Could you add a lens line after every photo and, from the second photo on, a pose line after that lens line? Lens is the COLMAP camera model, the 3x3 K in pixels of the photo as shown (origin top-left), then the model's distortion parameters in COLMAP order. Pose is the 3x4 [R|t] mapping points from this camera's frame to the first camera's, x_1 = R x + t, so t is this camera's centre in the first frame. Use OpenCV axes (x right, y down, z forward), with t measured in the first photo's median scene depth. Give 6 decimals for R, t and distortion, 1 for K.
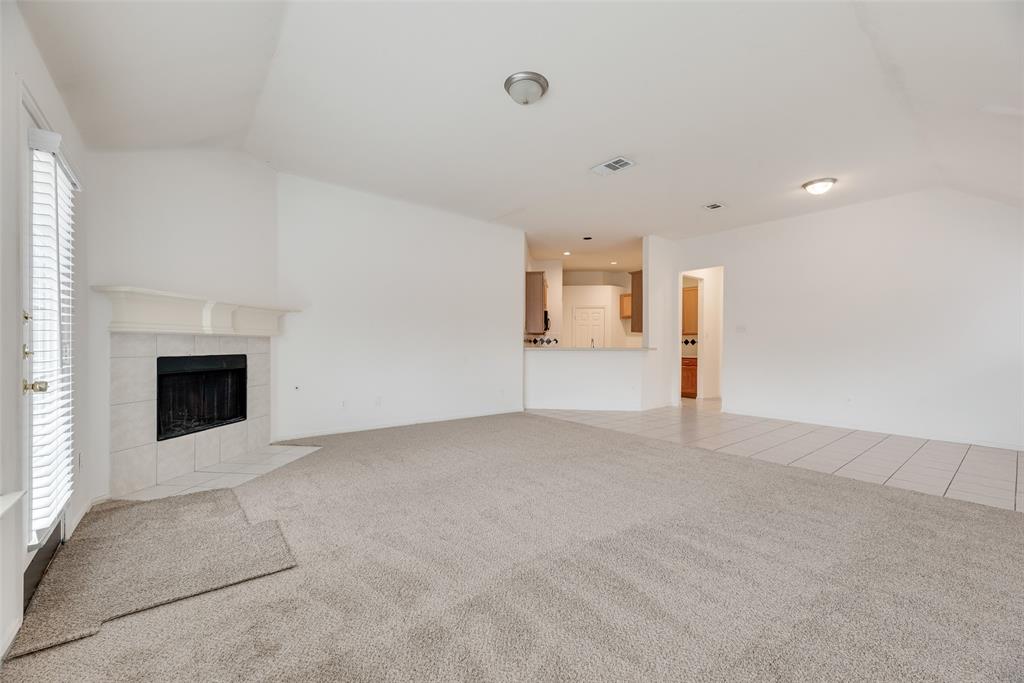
lens RADIAL K [[412.2, 0, 511.8], [0, 412.2, 343.8], [0, 0, 1]] dist [0.004249, -0.000359]
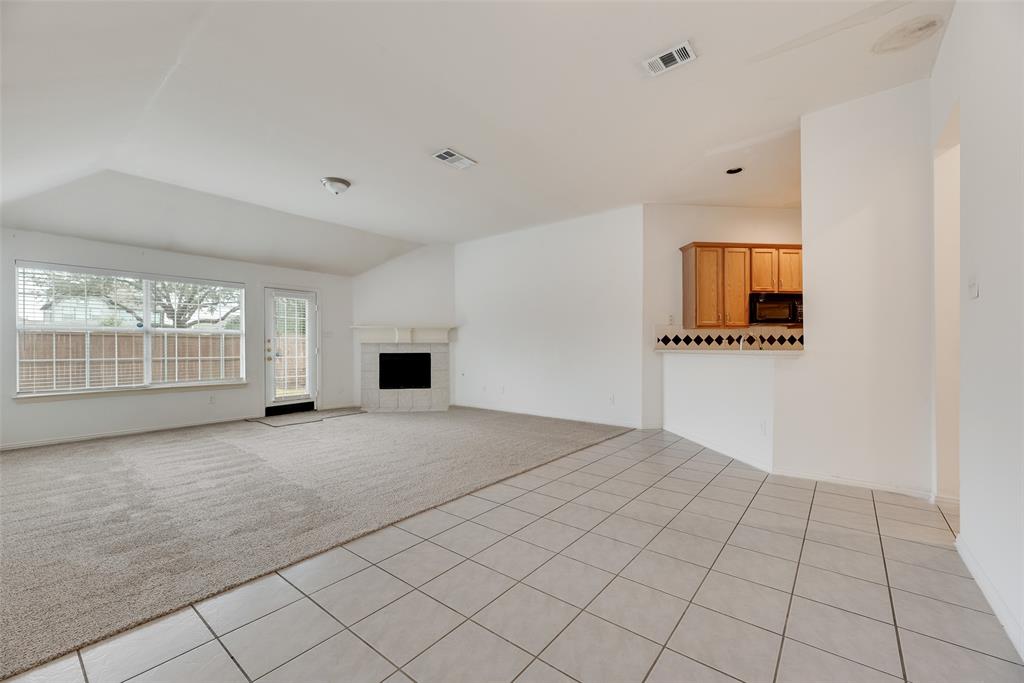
lens RADIAL K [[412.2, 0, 512.4], [0, 412.2, 347.4], [0, 0, 1]] dist [0.004249, -0.000359]
pose [[0.217746, -0.006490, -0.975984, 1.426800], [0.005765, 0.999969, -0.005363, 0.014209], [0.975989, -0.004459, 0.217776, 1.093531]]
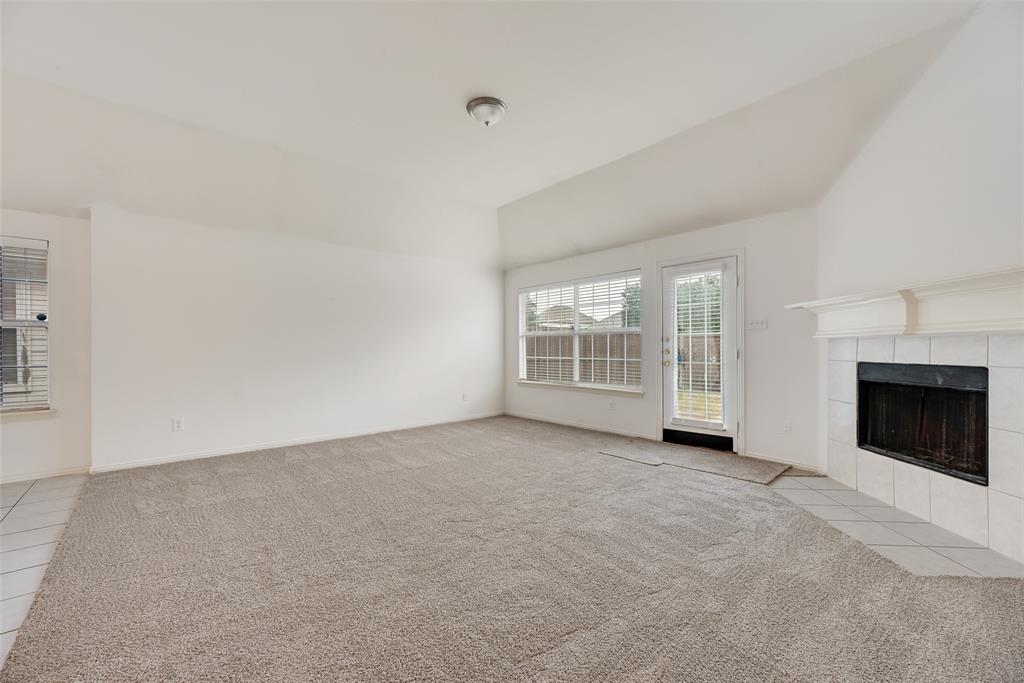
lens RADIAL K [[412.2, 0, 511.9], [0, 412.2, 349.7], [0, 0, 1]] dist [0.004249, -0.000359]
pose [[-0.998972, -0.007275, -0.044741, 0.010165], [-0.007159, 0.999971, -0.002738, 0.010748], [0.044760, -0.002414, -0.998995, 1.736643]]
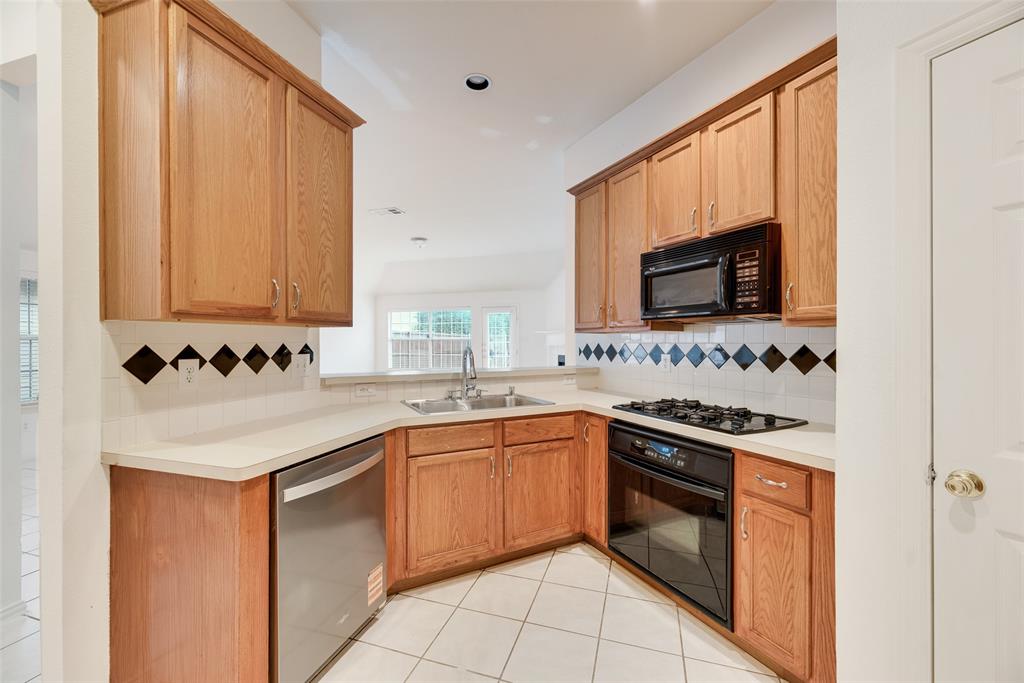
lens RADIAL K [[412.2, 0, 507.4], [0, 412.2, 339.7], [0, 0, 1]] dist [0.004249, -0.000359]
pose [[-0.838005, -0.011342, -0.545545, 0.738956], [-0.006722, 0.999923, -0.010462, -0.033451], [0.545621, -0.005100, -0.838016, 2.679420]]
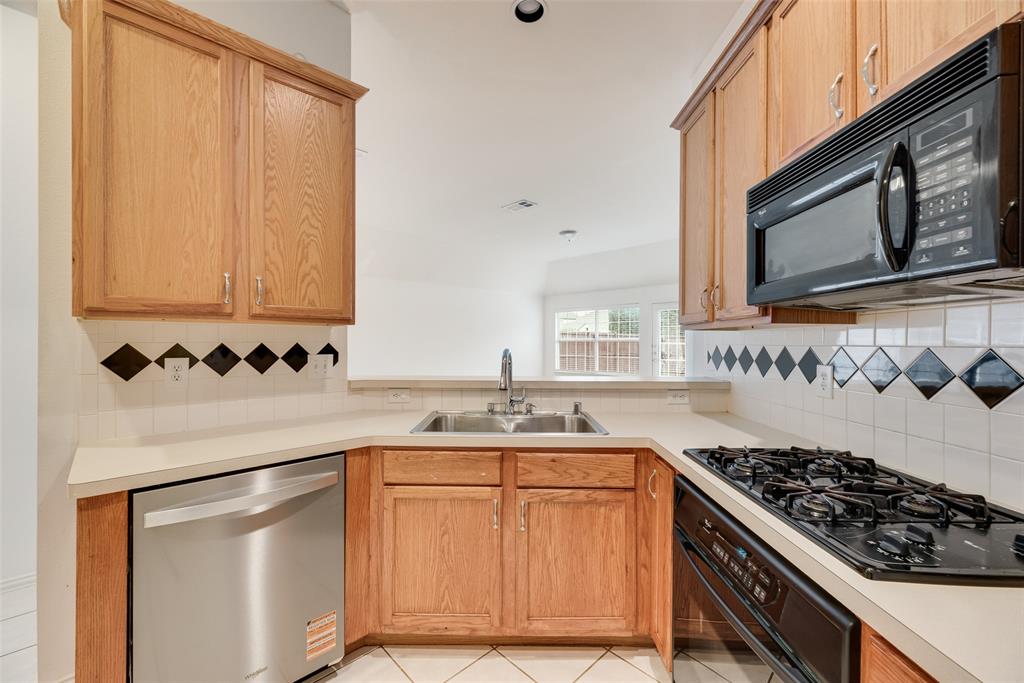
lens RADIAL K [[412.2, 0, 509.3], [0, 412.2, 340.3], [0, 0, 1]] dist [0.004249, -0.000359]
pose [[-0.995531, -0.013549, -0.093463, 0.454444], [-0.012972, 0.999893, -0.006773, -0.035594], [0.093545, -0.005531, -0.995600, 2.601787]]
